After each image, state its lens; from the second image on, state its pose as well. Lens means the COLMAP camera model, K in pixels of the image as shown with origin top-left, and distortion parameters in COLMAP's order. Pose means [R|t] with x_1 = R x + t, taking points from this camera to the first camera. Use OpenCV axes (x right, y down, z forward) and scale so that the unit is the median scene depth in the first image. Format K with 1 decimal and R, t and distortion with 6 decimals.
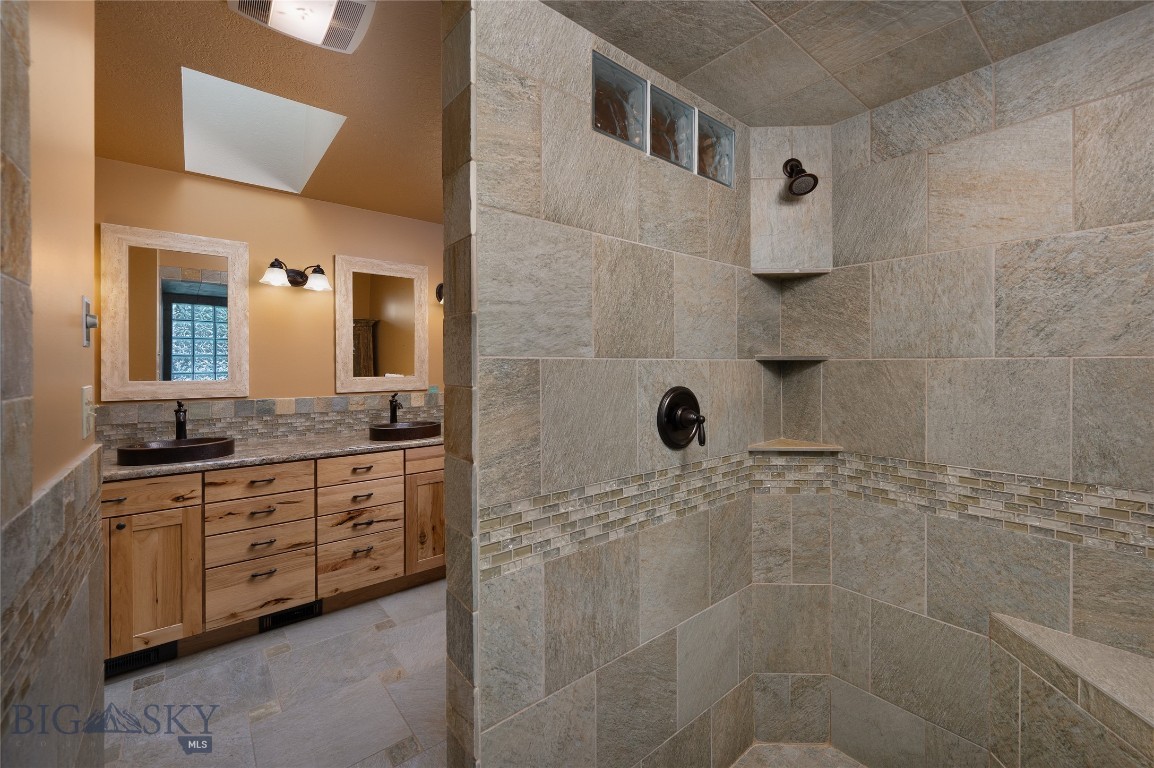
lens RADIAL K [[475.7, 0, 602.2], [0, 475.7, 362.0], [0, 0, 1]] dist [-0.000345, -0.000233]
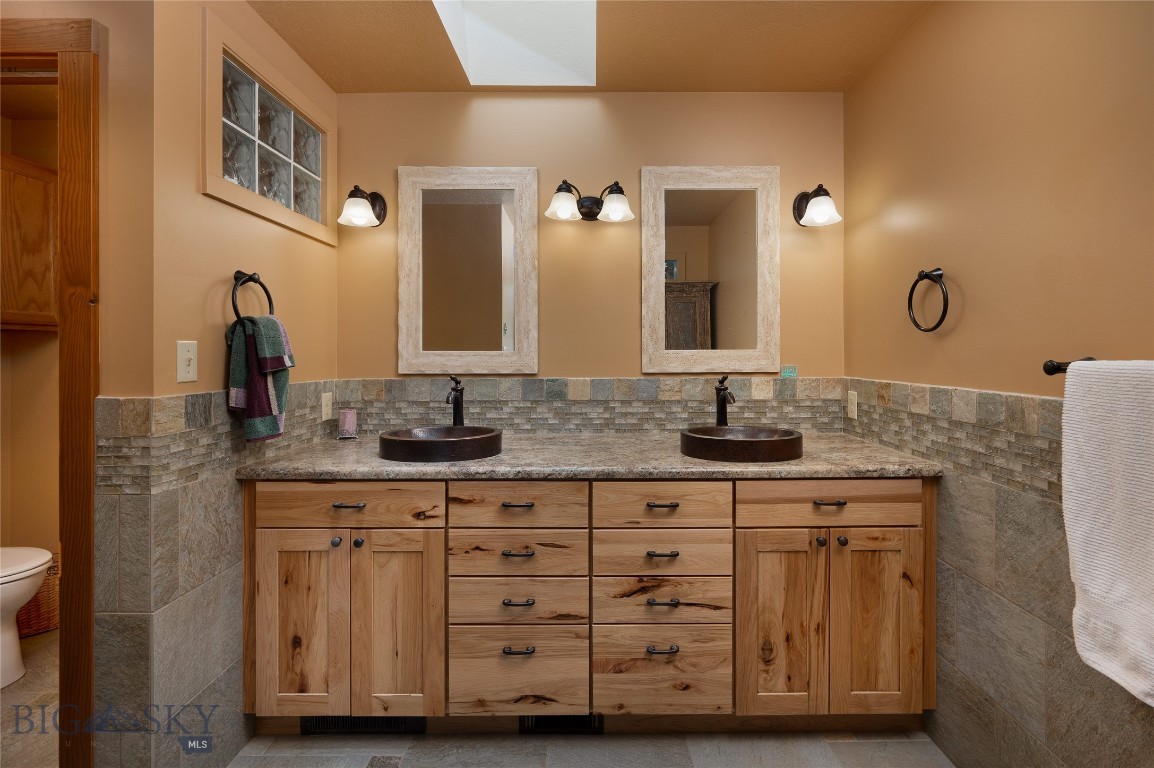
lens RADIAL K [[475.7, 0, 602.2], [0, 475.7, 362.0], [0, 0, 1]] dist [-0.000345, -0.000233]
pose [[0.758588, 0.011859, -0.651463, -0.193987], [0.005486, 0.999683, 0.024586, 0.038627], [0.651548, -0.022225, 0.758282, 0.536000]]
